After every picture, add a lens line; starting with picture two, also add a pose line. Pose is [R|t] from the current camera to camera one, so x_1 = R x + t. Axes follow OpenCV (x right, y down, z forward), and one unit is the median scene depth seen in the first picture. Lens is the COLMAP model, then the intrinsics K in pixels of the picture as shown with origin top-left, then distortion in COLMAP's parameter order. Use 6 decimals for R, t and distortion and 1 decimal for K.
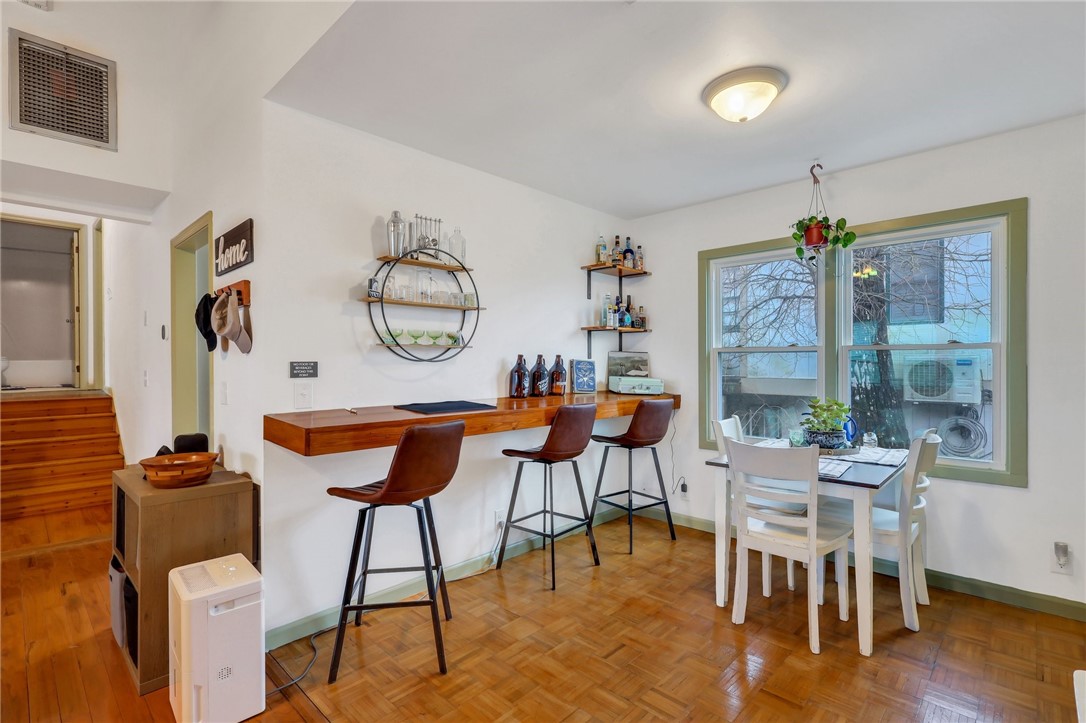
lens RADIAL K [[511.5, 0, 542.5], [0, 511.5, 362.5], [0, 0, 1]] dist [0.000801, 0.000439]
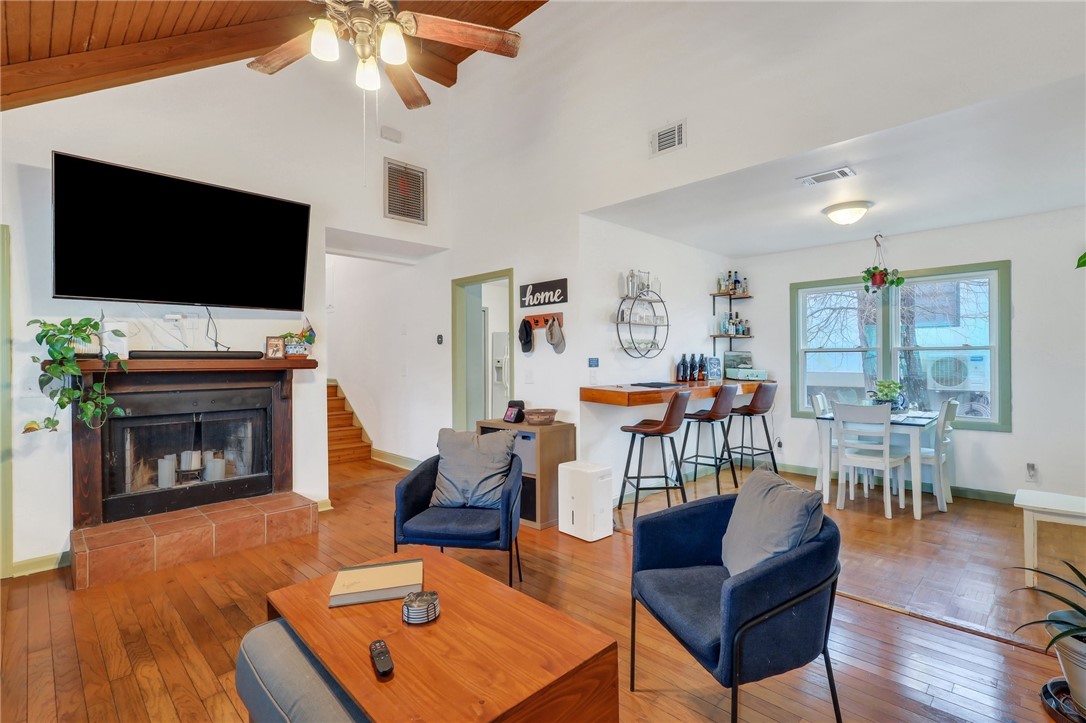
lens RADIAL K [[511.5, 0, 543.2], [0, 511.5, 356.9], [0, 0, 1]] dist [0.000801, 0.000439]
pose [[0.999827, -0.002318, -0.018477, -0.501833], [0.002188, 0.999973, -0.007047, 0.004644], [0.018493, 0.007006, 0.999804, -0.639271]]
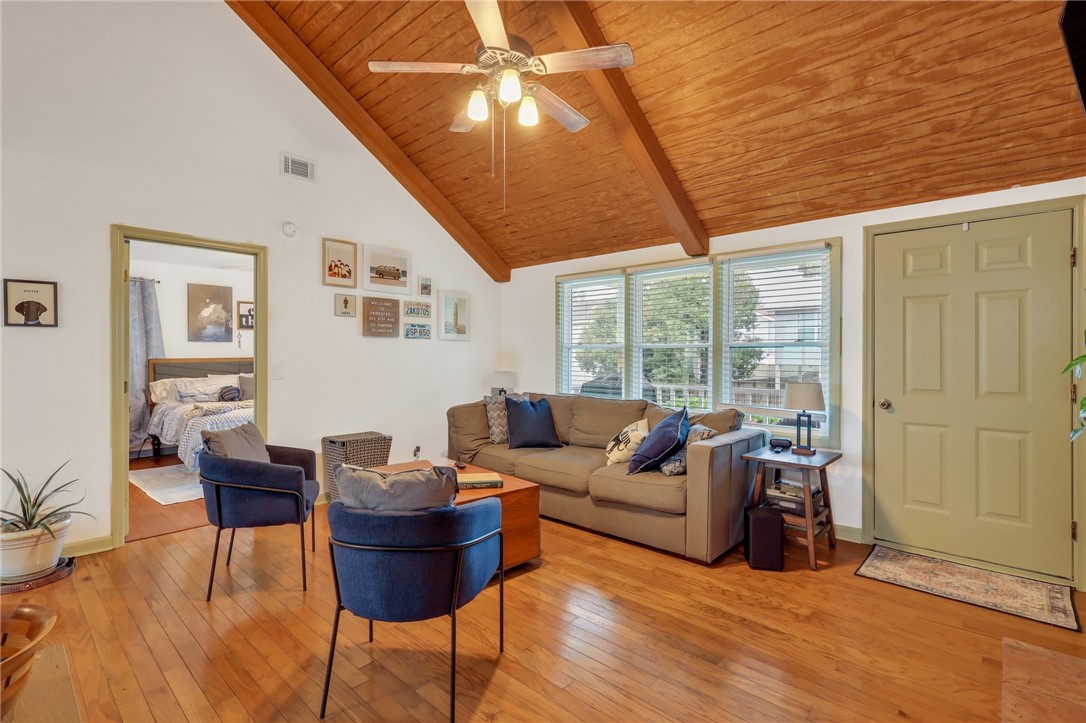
lens RADIAL K [[511.5, 0, 539.5], [0, 511.5, 355.0], [0, 0, 1]] dist [0.000801, 0.000439]
pose [[-0.999894, 0.005539, -0.013465, -0.823275], [0.005466, 0.999970, 0.005441, 0.004054], [0.013494, 0.005367, -0.999895, 1.004872]]
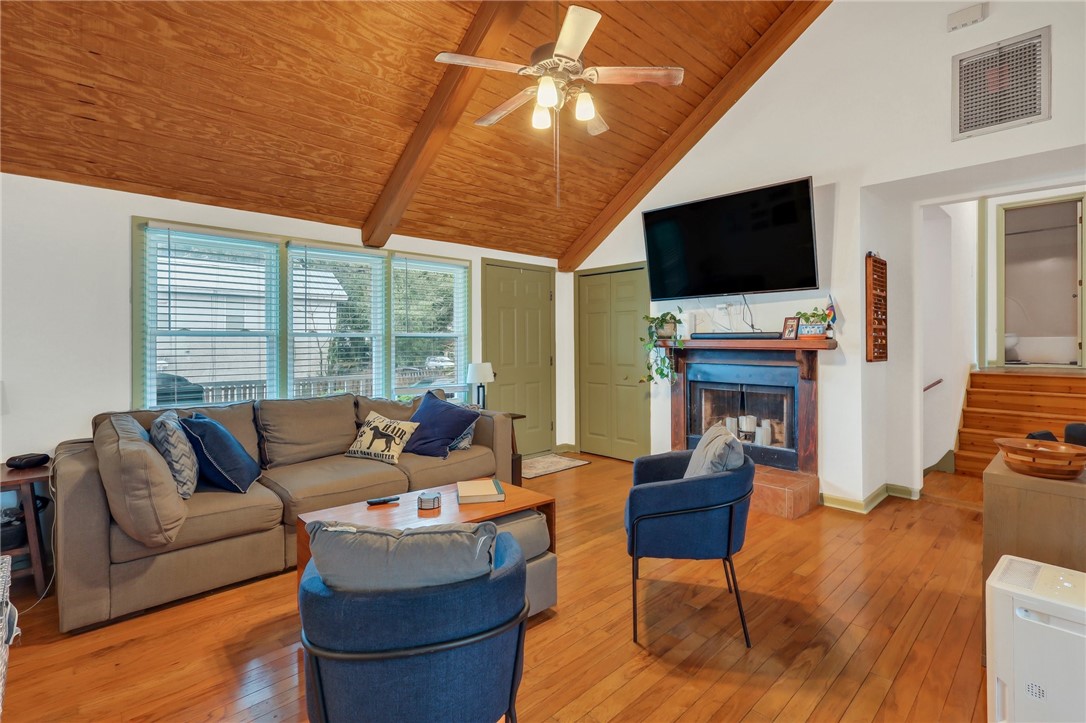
lens RADIAL K [[511.5, 0, 548.2], [0, 511.5, 342.9], [0, 0, 1]] dist [0.000801, 0.000439]
pose [[-0.031333, 0.008973, -0.999469, 0.172743], [0.000127, 0.999960, 0.008974, -0.004014], [0.999509, 0.000154, -0.031333, 0.105665]]
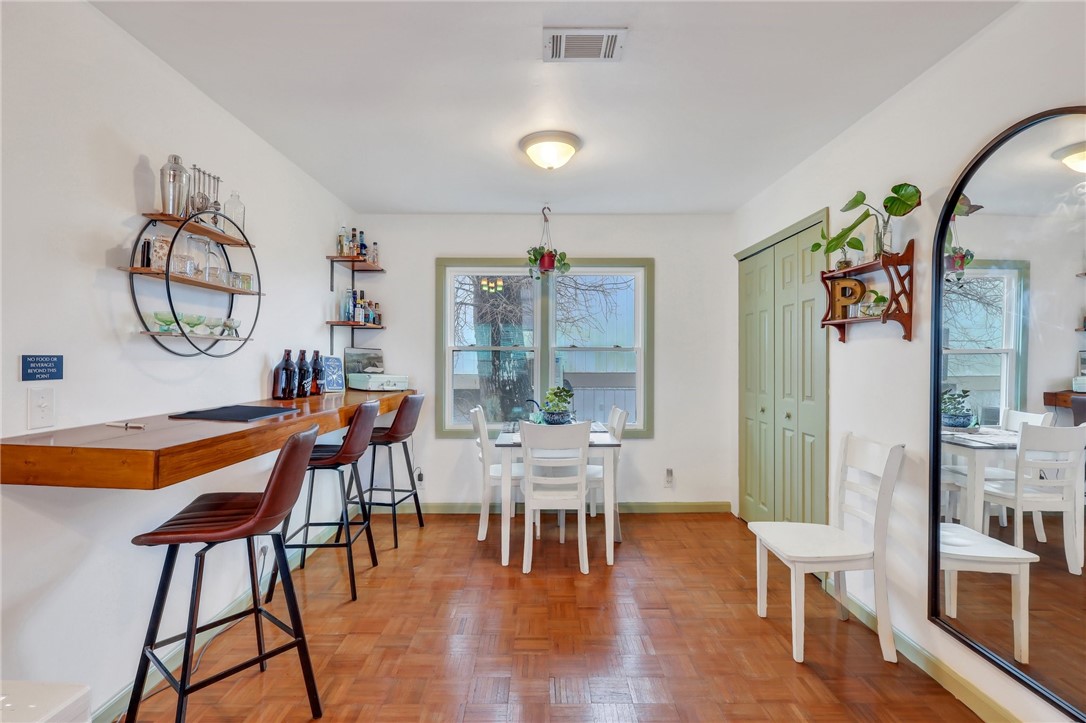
lens RADIAL K [[511.5, 0, 542.5], [0, 511.5, 357.6], [0, 0, 1]] dist [0.000801, 0.000439]
pose [[0.717947, 0.006725, 0.696066, -0.382608], [-0.003369, 0.999975, -0.006187, 0.002423], [-0.696090, 0.002097, 0.717952, 0.081653]]
